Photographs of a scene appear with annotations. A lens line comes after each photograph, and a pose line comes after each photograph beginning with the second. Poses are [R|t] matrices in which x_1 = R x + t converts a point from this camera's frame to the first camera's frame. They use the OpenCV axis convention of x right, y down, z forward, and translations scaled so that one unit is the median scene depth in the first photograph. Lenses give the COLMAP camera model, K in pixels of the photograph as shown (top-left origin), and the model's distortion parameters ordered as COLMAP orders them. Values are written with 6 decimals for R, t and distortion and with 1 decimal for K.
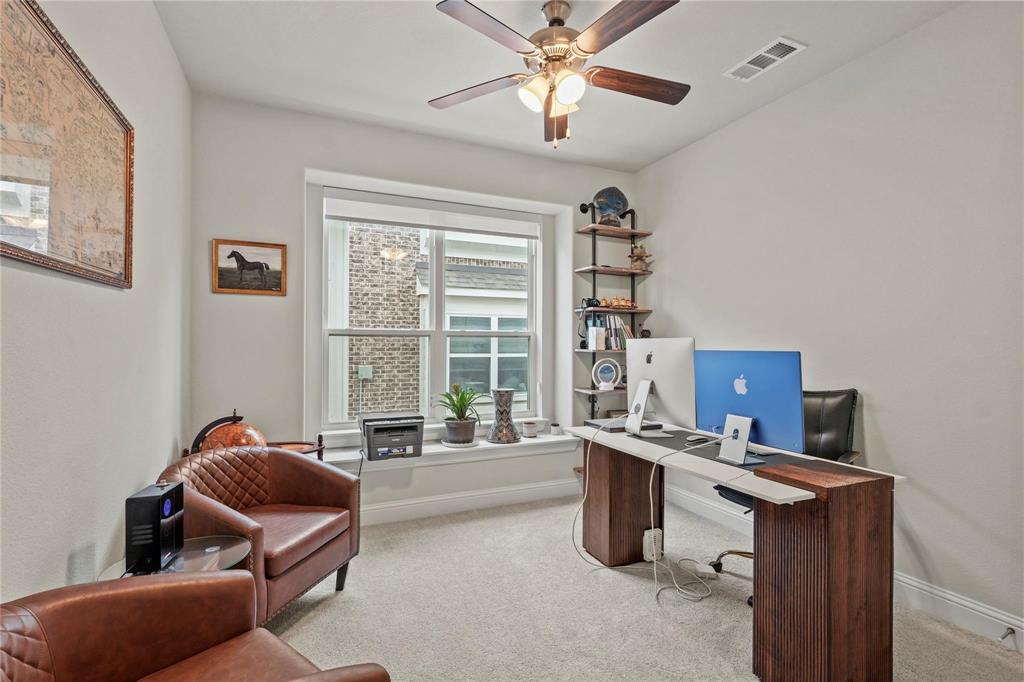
lens RADIAL K [[471.3, 0, 511.4], [0, 471.3, 340.9], [0, 0, 1]] dist [-0.002129, -0.001325]
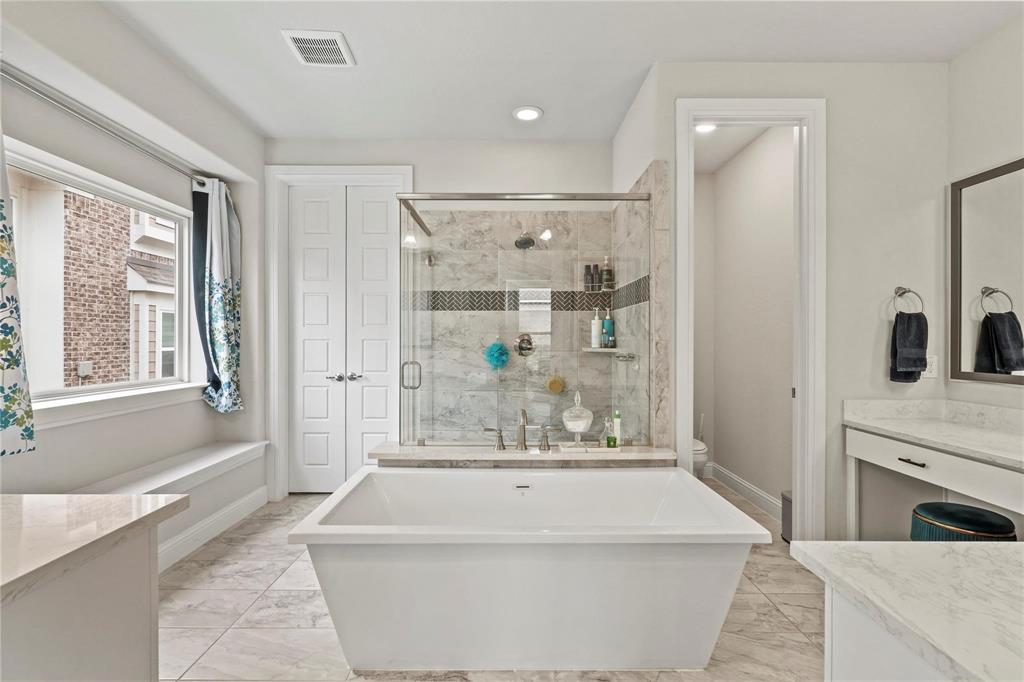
lens RADIAL K [[471.3, 0, 509.5], [0, 471.3, 337.9], [0, 0, 1]] dist [-0.002129, -0.001325]
pose [[0.413566, 0.000916, 0.910474, -0.795855], [-0.008772, 0.999957, 0.002978, -0.005095], [-0.910432, -0.009218, 0.413556, -0.154766]]
